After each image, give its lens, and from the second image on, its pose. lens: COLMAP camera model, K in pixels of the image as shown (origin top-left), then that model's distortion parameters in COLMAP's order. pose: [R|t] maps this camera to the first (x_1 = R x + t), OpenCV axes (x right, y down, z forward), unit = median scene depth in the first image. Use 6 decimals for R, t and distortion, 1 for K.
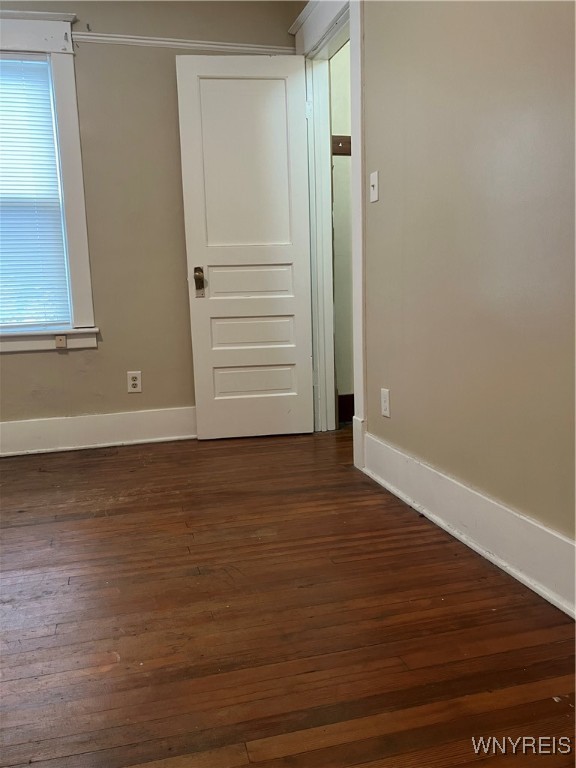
lens RADIAL K [[645.4, 0, 289.2], [0, 645.4, 384.0], [0, 0, 1]] dist [0.020225, -0.016733]
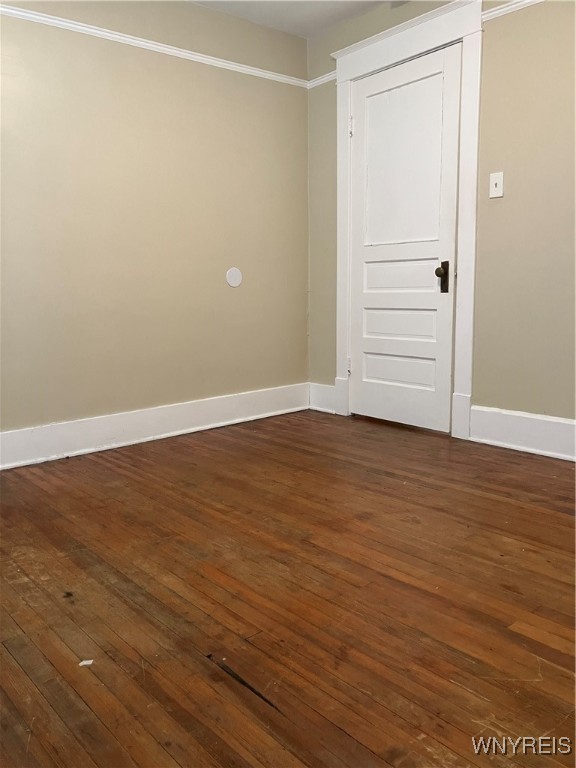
lens RADIAL K [[645.4, 0, 270.0], [0, 645.4, 385.0], [0, 0, 1]] dist [0.020225, -0.016733]
pose [[-0.419451, -0.101910, 0.902039, -1.306771], [0.159699, 0.969897, 0.183837, -0.147534], [-0.893620, 0.221165, -0.390550, 1.180839]]
